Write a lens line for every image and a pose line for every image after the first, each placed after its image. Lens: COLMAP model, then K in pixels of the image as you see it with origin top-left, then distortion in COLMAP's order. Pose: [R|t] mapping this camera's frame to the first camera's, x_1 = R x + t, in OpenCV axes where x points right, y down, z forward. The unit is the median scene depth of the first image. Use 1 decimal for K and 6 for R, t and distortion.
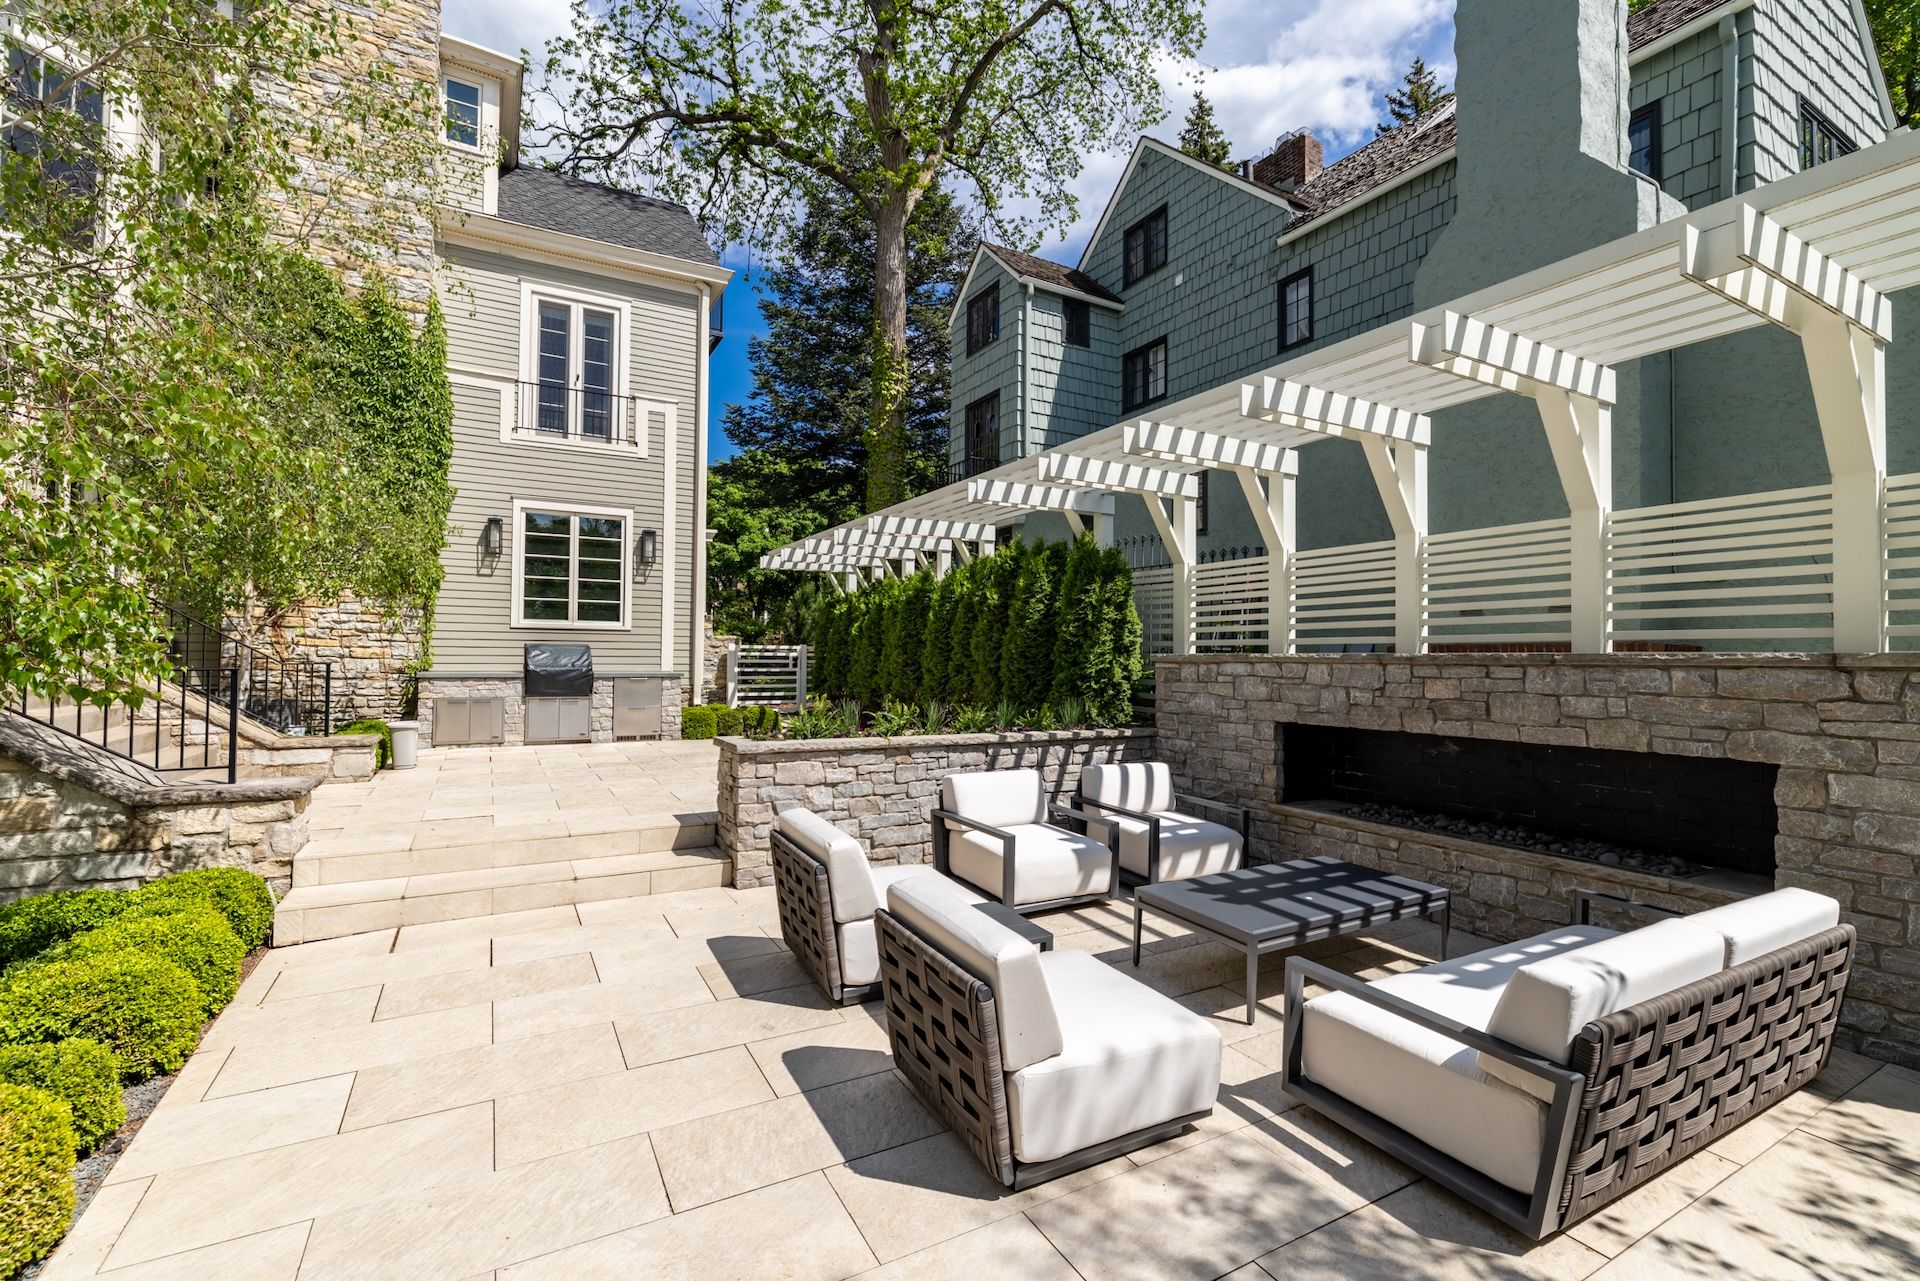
lens RADIAL K [[815.6, 0, 930.6], [0, 815.6, 645.9], [0, 0, 1]] dist [0.001652, -0.001262]
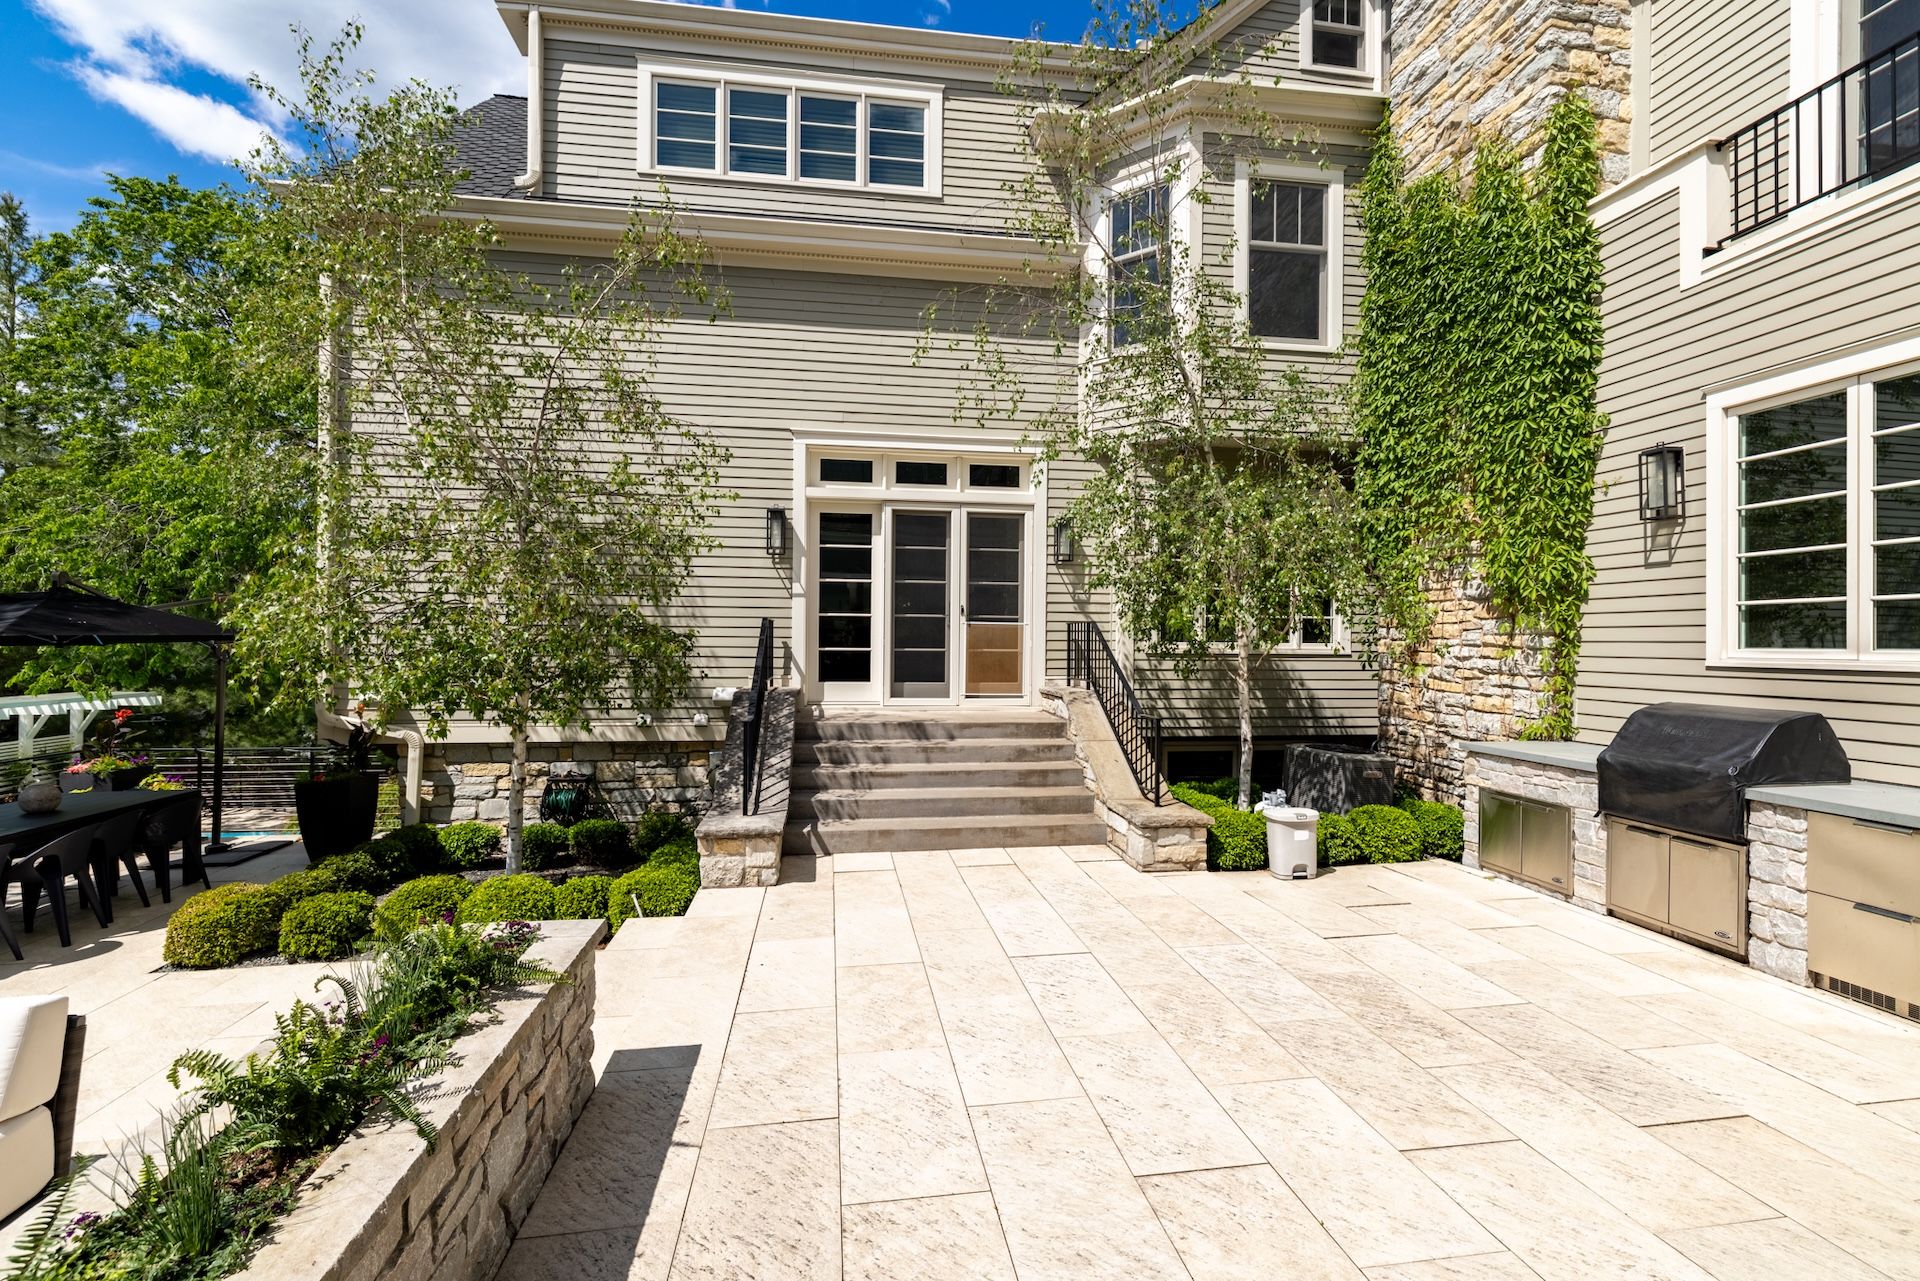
lens RADIAL K [[821.8, 0, 960.0], [0, 821.8, 640.5], [0, 0, 1]] dist [0.002070, -0.000258]
pose [[-0.328661, -0.015316, -0.944324, 0.084337], [-0.000216, 0.999870, -0.016142, -0.030889], [0.944448, -0.005101, -0.328621, 0.766107]]
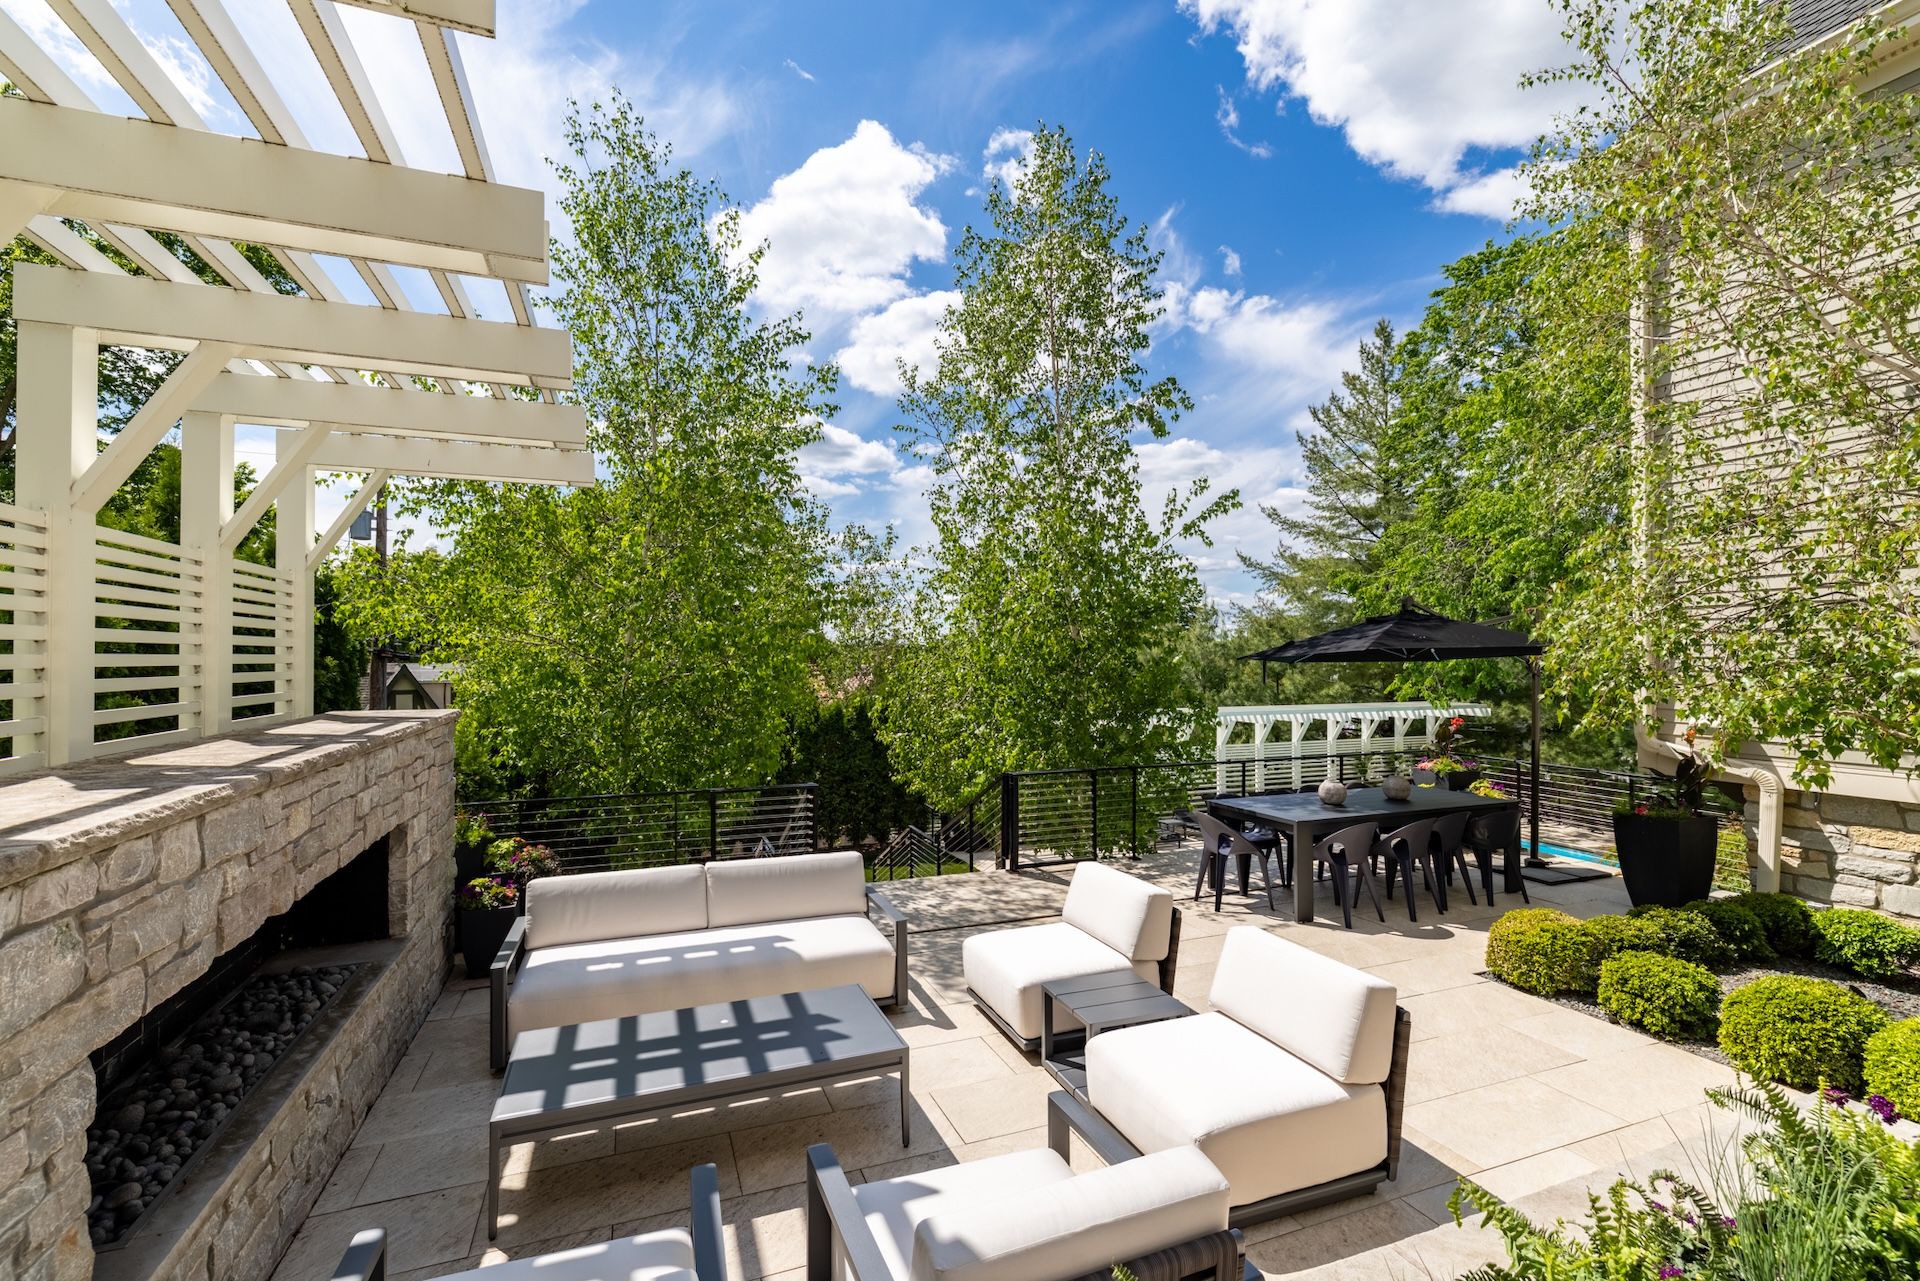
lens RADIAL K [[815.6, 0, 930.6], [0, 815.6, 645.9], [0, 0, 1]] dist [0.001652, -0.001262]
pose [[-0.990399, -0.007561, 0.138034, 0.049530], [-0.011039, 0.999640, -0.024450, -0.027794], [-0.137800, -0.025739, -0.990126, 0.711234]]
